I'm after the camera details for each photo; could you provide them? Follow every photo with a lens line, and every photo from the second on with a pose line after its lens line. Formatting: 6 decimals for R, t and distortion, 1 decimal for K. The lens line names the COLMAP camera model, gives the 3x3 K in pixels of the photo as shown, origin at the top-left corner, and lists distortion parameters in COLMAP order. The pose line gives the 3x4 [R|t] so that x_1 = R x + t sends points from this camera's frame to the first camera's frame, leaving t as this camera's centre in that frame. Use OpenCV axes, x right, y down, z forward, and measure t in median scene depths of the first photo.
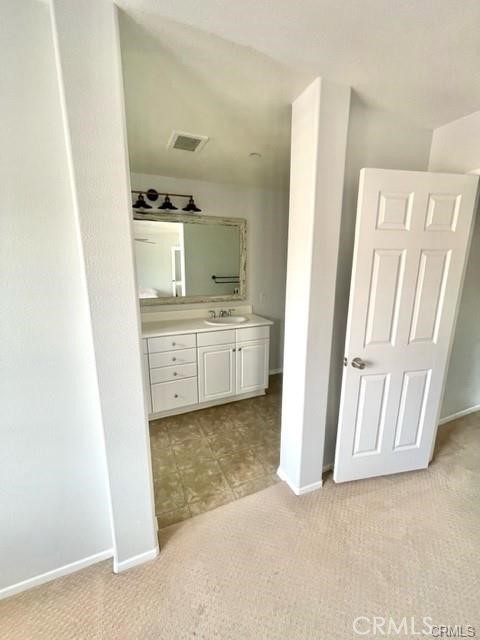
lens RADIAL K [[259.2, 0, 237.8], [0, 259.2, 316.5], [0, 0, 1]] dist [-0.001603, -0.000098]
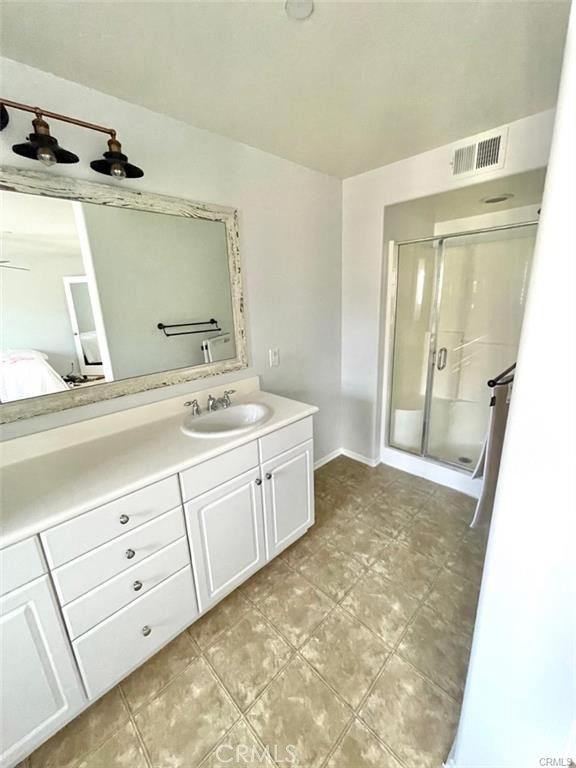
lens RADIAL K [[311.0, 0, 285.4], [0, 311.0, 379.8], [0, 0, 1]] dist [-0.001603, -0.000098]
pose [[0.934799, -0.127663, 0.331441, -0.123459], [0.109599, 0.991312, 0.072717, -0.084361], [-0.337845, -0.031650, 0.940670, 0.406125]]
